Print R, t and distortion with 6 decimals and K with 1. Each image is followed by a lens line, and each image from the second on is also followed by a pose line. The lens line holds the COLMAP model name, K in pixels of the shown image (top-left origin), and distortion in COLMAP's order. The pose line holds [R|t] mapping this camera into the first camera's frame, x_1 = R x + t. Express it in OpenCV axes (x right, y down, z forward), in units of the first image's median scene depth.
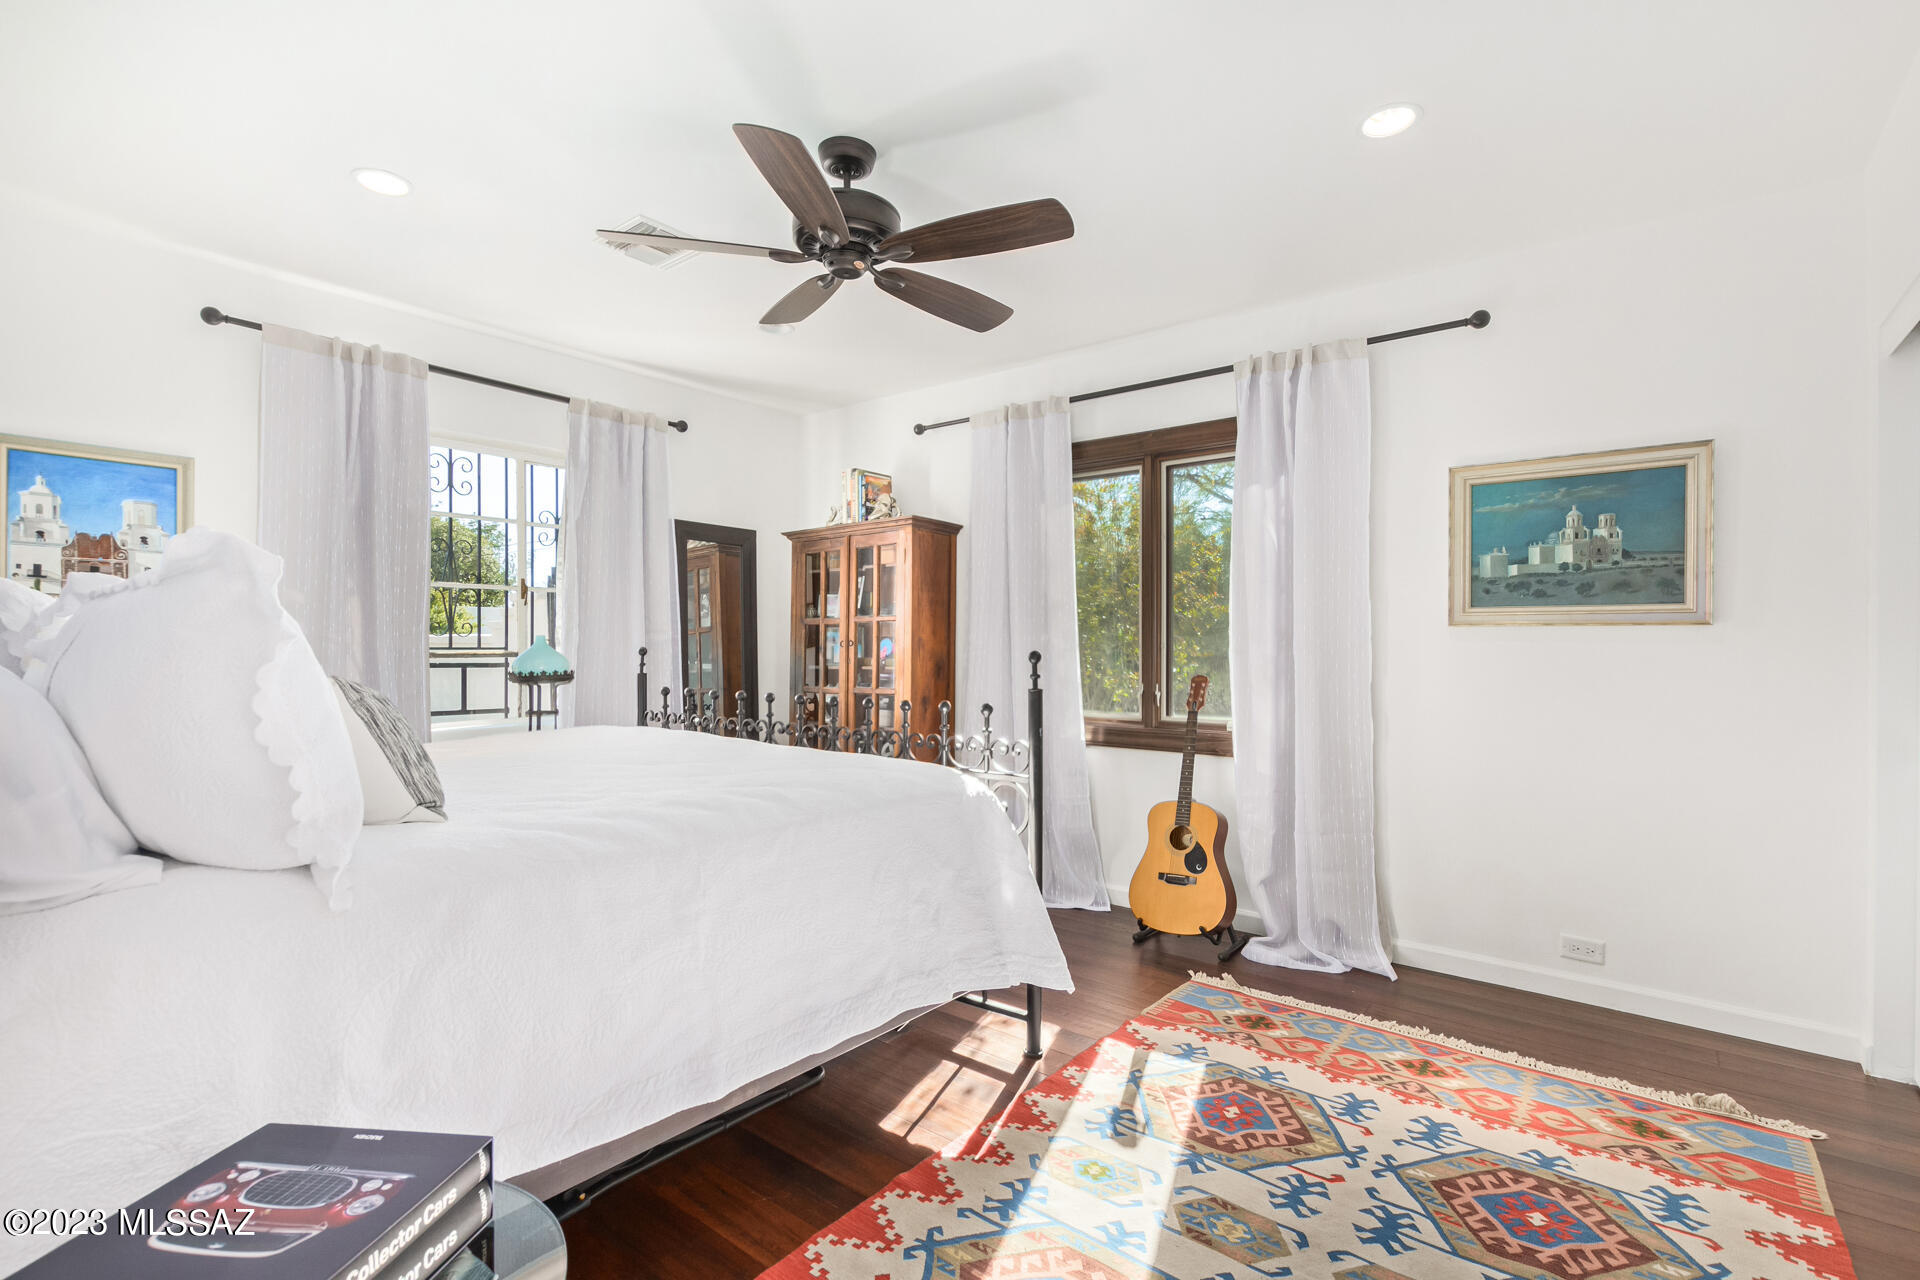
lens RADIAL K [[891.2, 0, 959.3], [0, 891.2, 646.3], [0, 0, 1]] dist [0.004486, -0.000021]
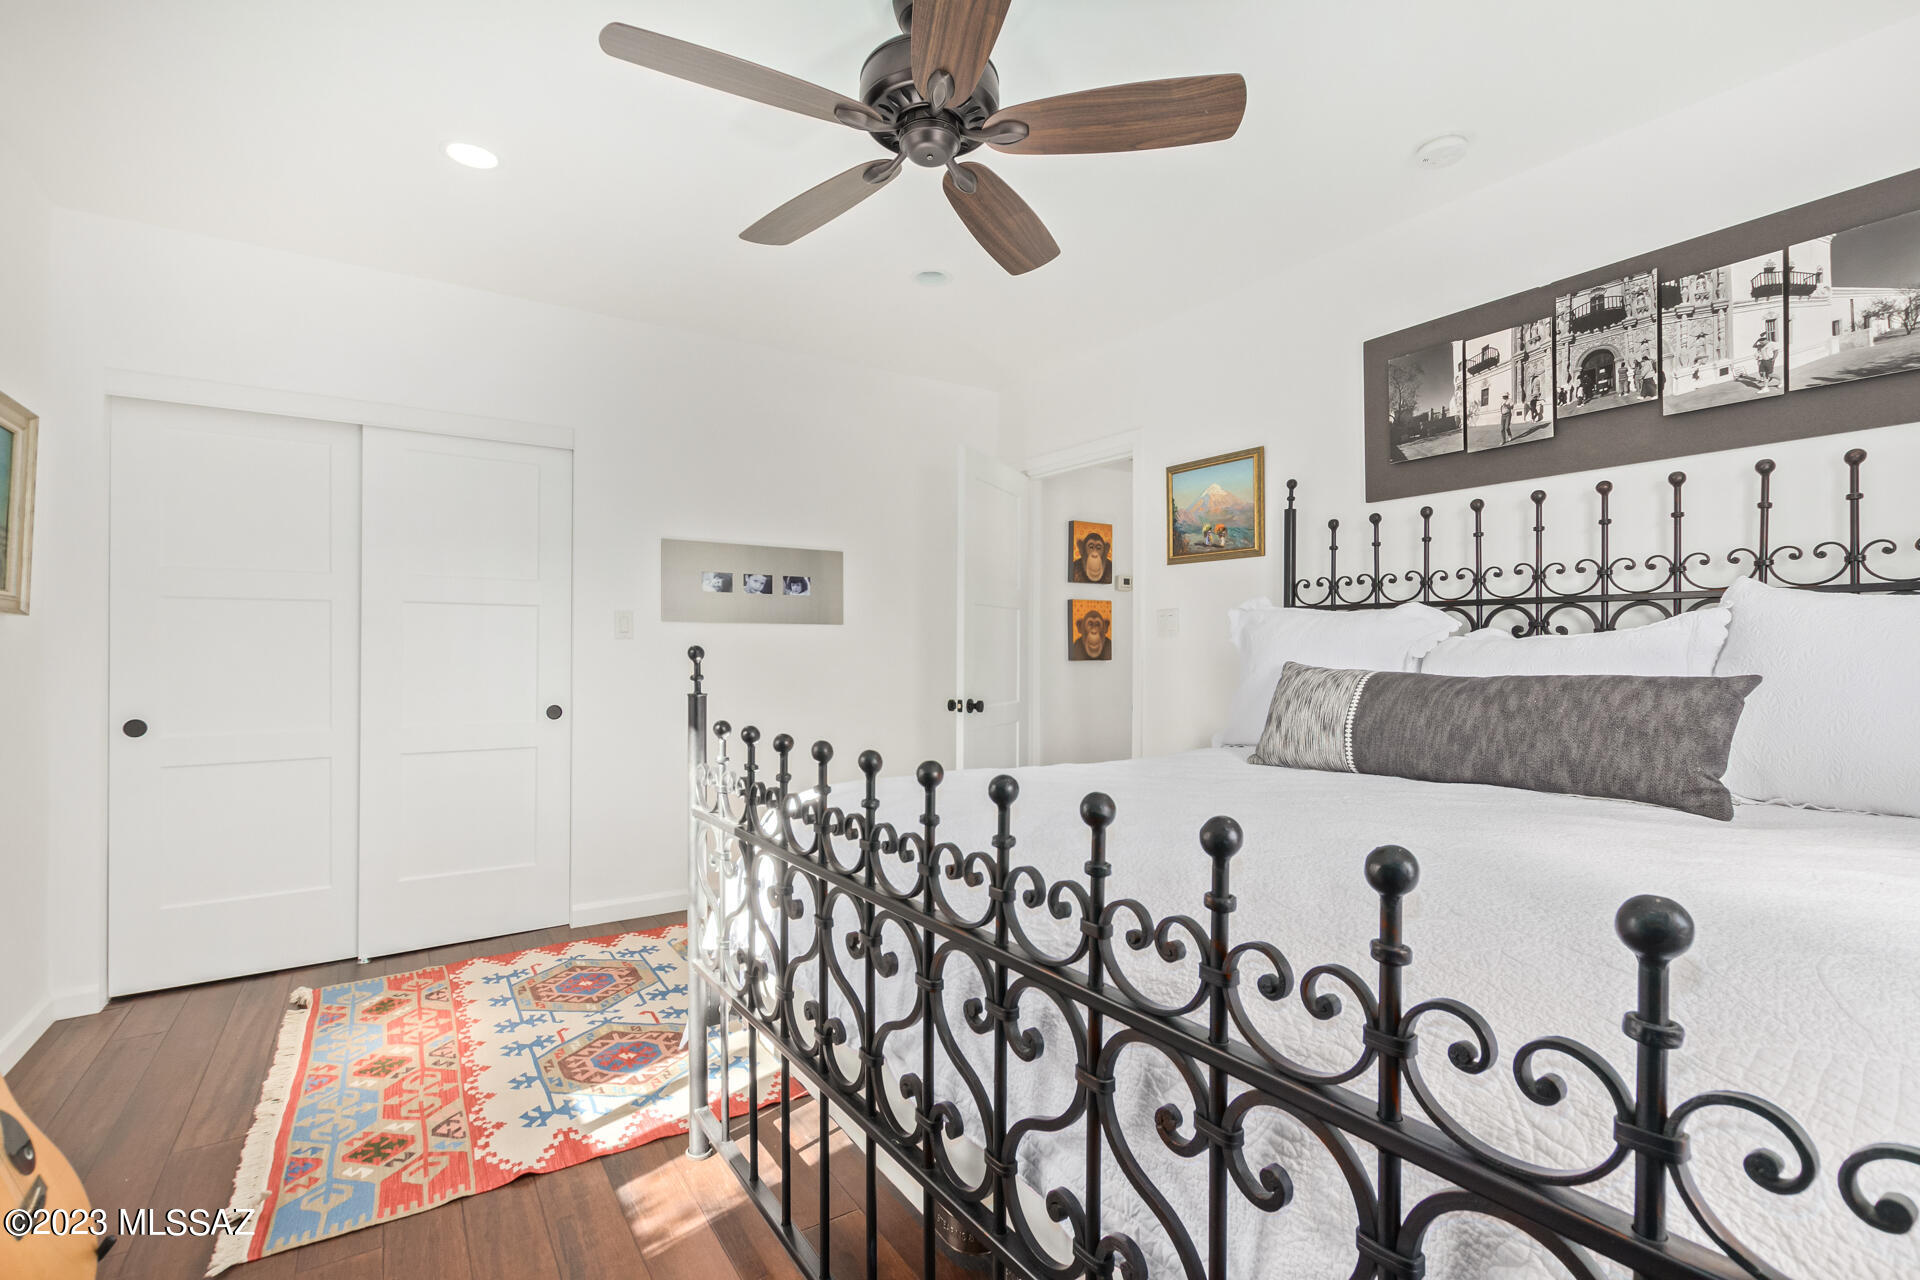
lens RADIAL K [[891.2, 0, 958.2], [0, 891.2, 645.0], [0, 0, 1]] dist [0.004486, -0.000021]
pose [[-0.953025, 0.003173, 0.302875, -0.431484], [0.000826, 0.999969, -0.007878, 0.016347], [-0.302891, -0.007258, -0.952998, 1.952312]]
